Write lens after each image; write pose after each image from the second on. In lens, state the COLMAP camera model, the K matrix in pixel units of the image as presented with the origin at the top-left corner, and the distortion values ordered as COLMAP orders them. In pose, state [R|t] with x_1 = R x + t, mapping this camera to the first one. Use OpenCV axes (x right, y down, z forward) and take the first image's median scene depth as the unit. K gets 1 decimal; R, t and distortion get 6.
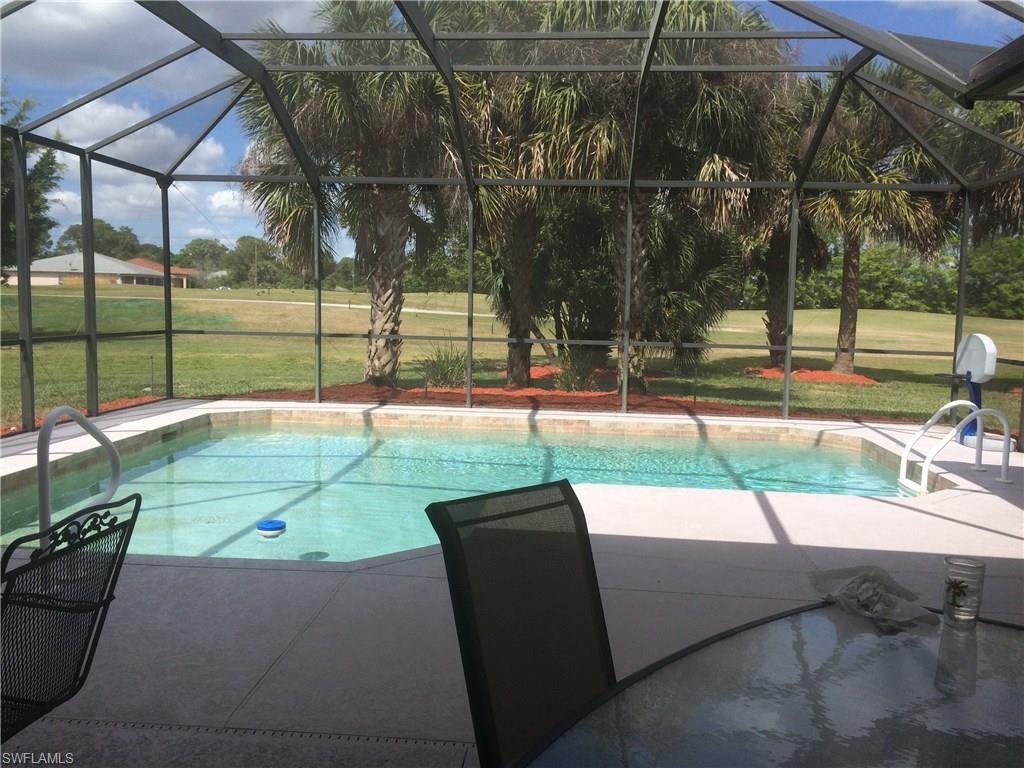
lens RADIAL K [[874.4, 0, 515.7], [0, 874.4, 383.3], [0, 0, 1]] dist [0.078239, -0.084832]
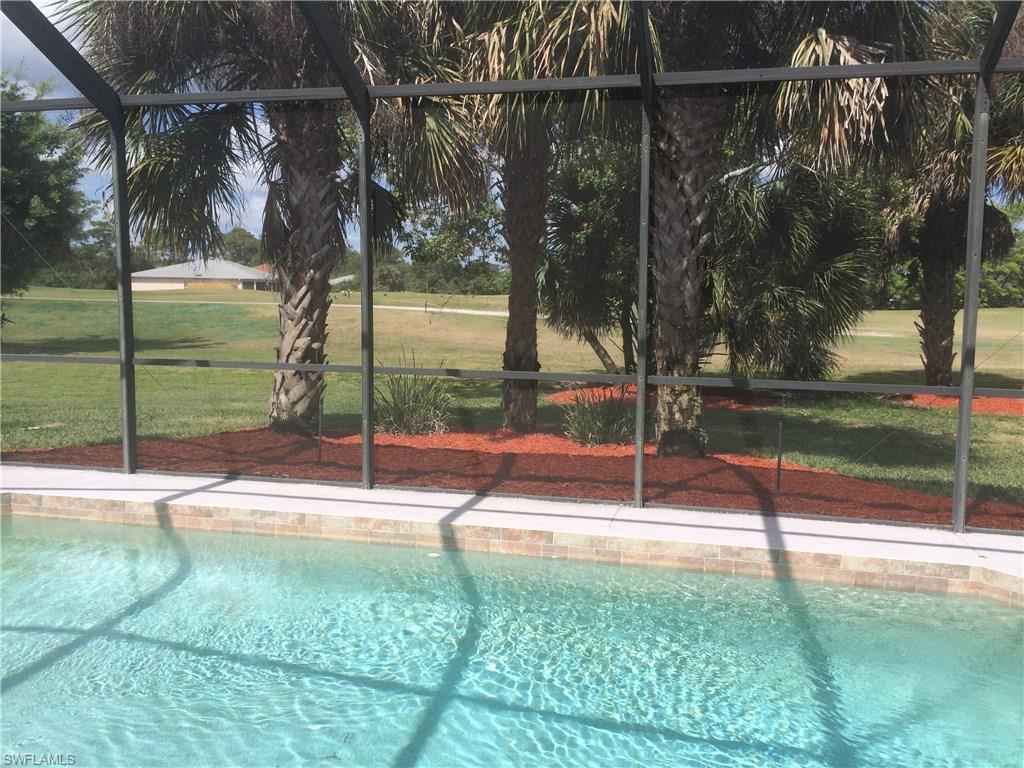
lens RADIAL K [[874.4, 0, 504.2], [0, 874.4, 381.0], [0, 0, 1]] dist [0.078239, -0.084832]
pose [[0.986979, 0.006378, -0.160726, 0.108930], [-0.007121, 0.999966, -0.004045, -0.035040], [0.160695, 0.005137, 0.986991, 0.380268]]
